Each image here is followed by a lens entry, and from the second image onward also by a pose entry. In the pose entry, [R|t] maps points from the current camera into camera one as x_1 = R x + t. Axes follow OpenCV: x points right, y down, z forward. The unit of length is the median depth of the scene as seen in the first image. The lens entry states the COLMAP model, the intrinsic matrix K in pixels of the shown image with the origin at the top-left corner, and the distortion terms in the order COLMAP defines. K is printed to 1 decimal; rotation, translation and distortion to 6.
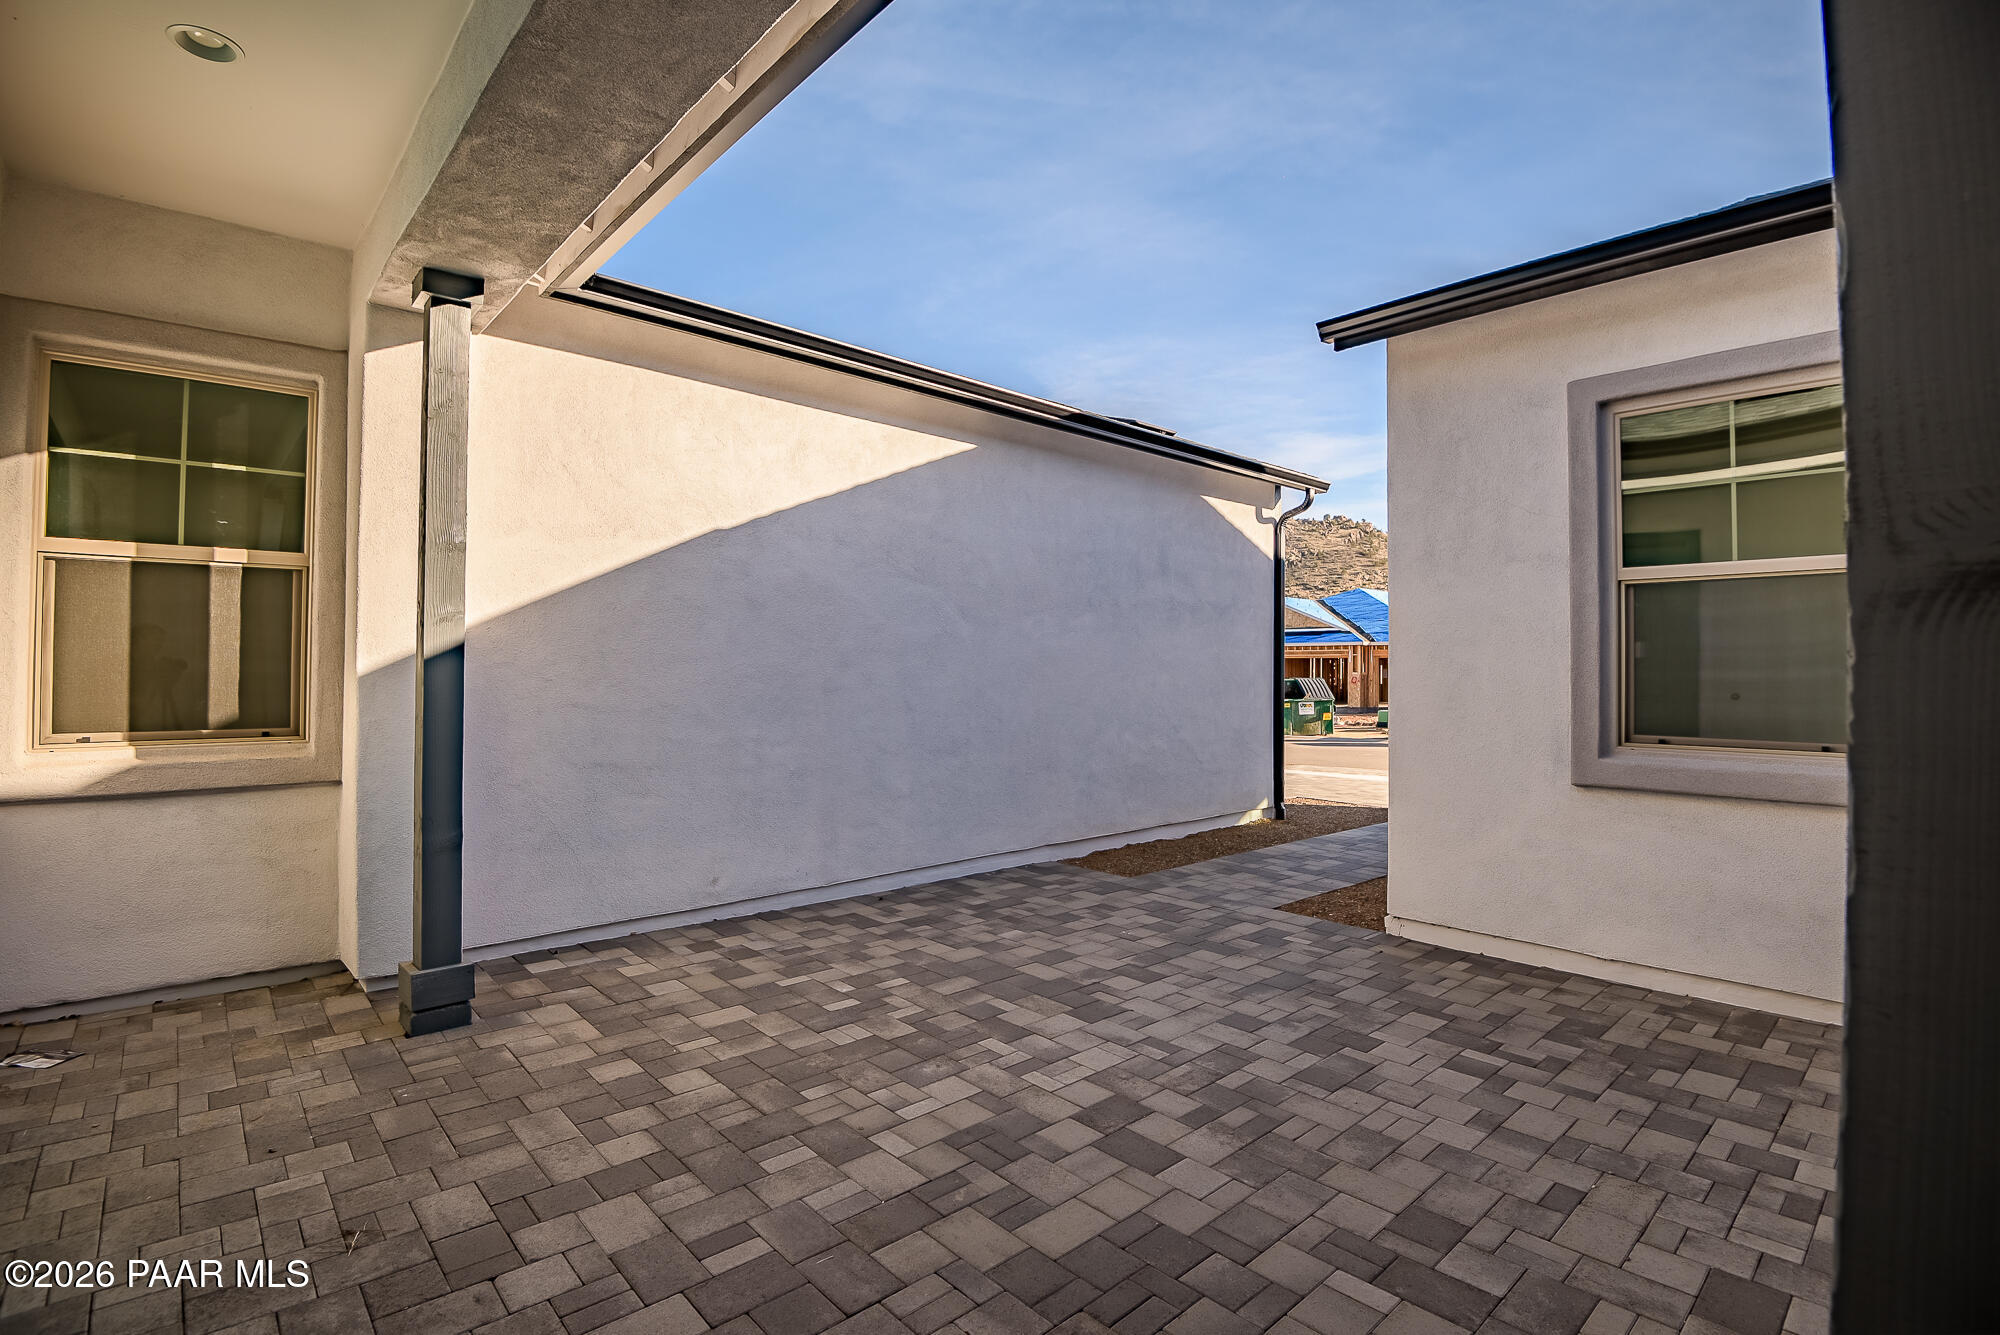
lens RADIAL K [[928.3, 0, 996.4], [0, 928.3, 662.0], [0, 0, 1]] dist [-0.003208, -0.000556]
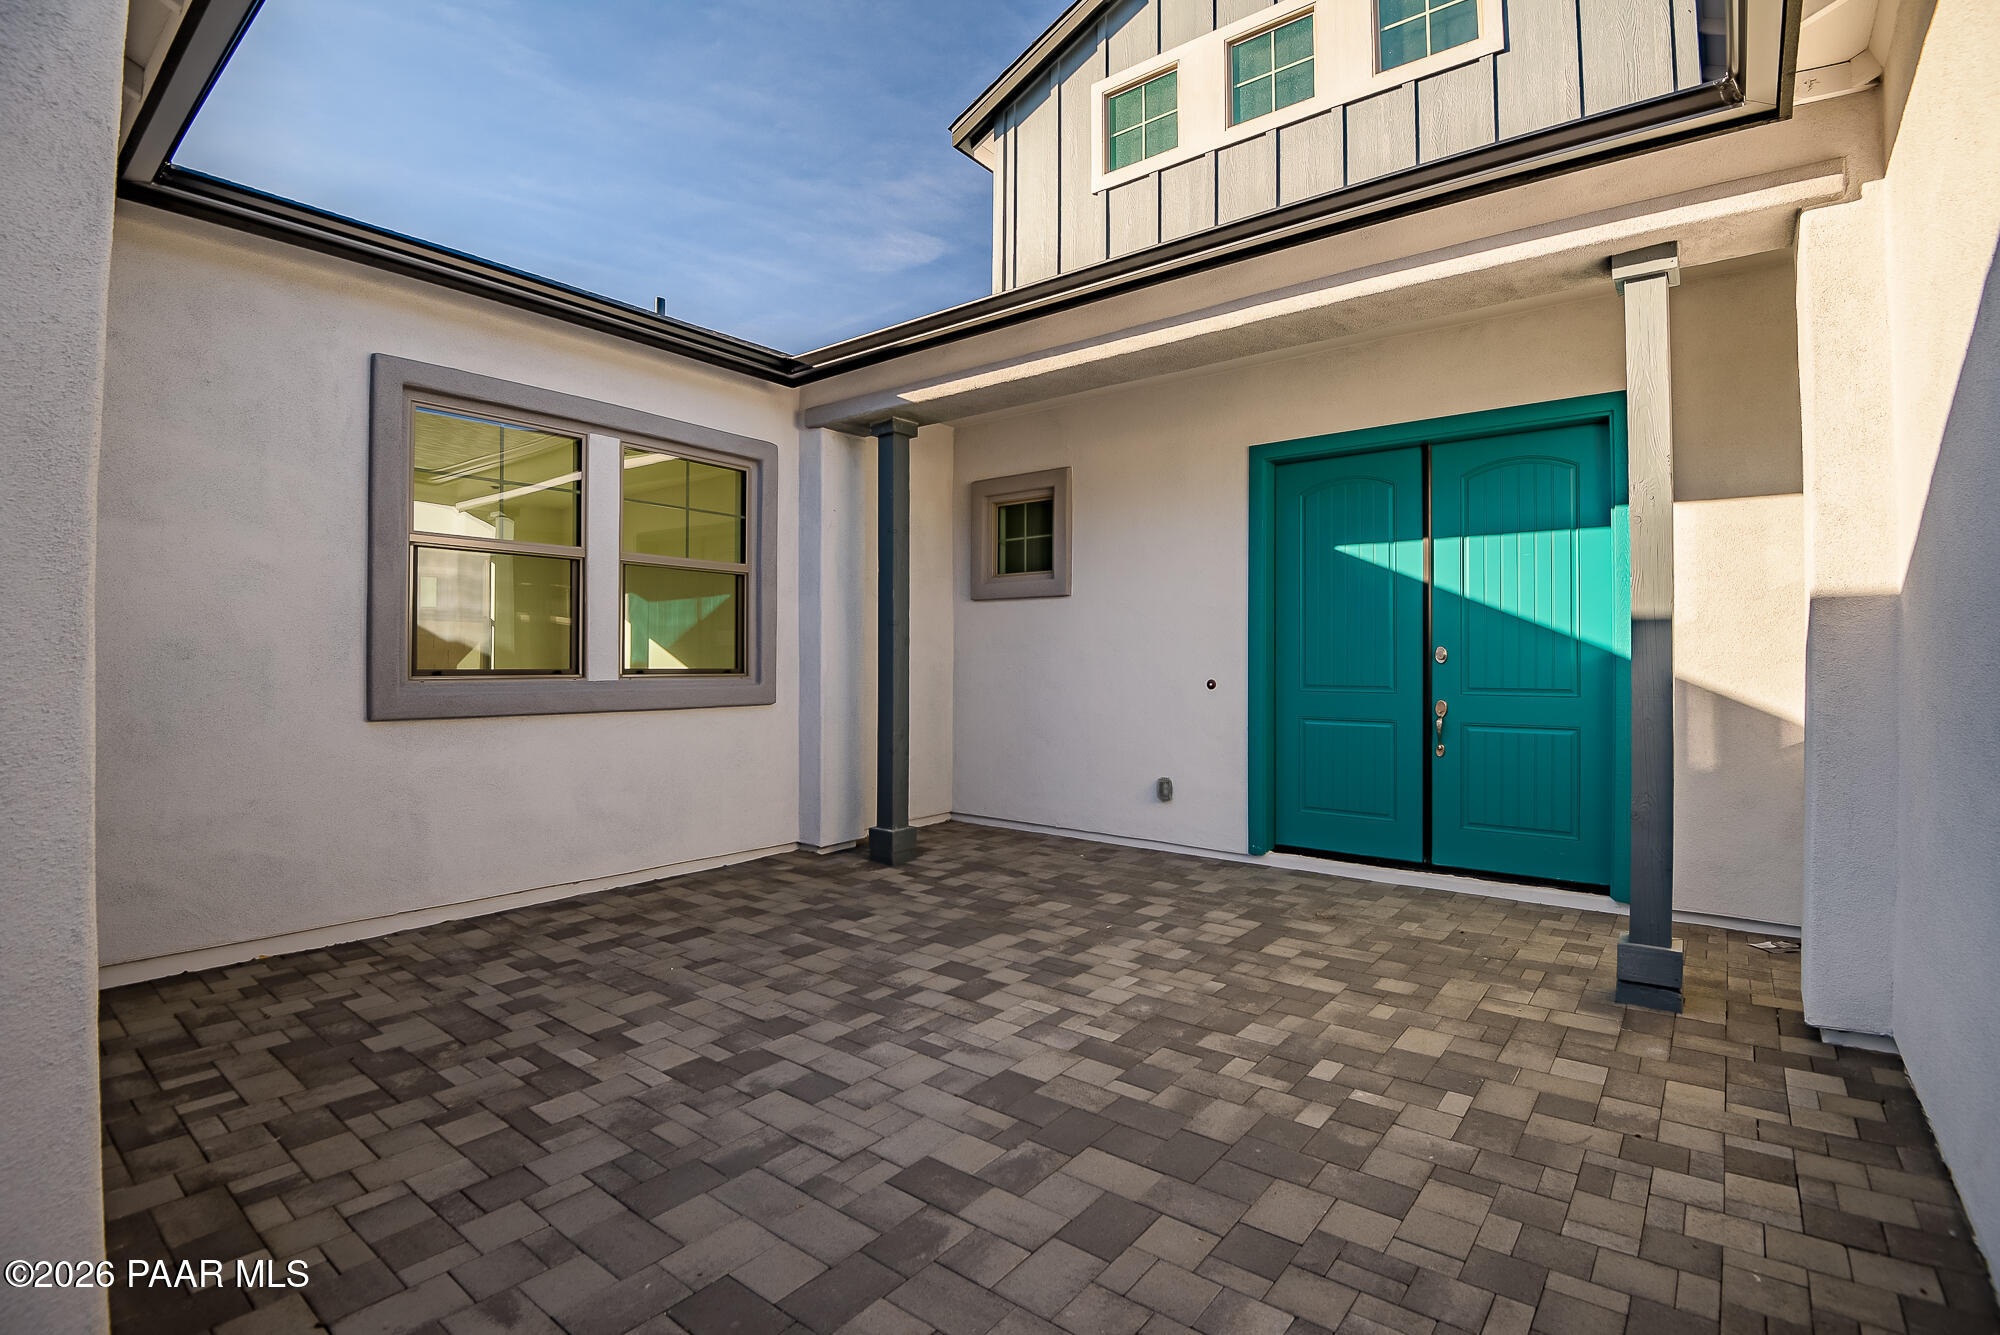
lens RADIAL K [[928.3, 0, 1001.8], [0, 928.3, 658.2], [0, 0, 1]] dist [-0.003208, -0.000556]
pose [[-0.985962, -0.010696, -0.166624, 0.257079], [-0.008453, 0.999864, -0.014163, 0.039783], [0.166753, -0.012556, -0.985919, 1.887717]]
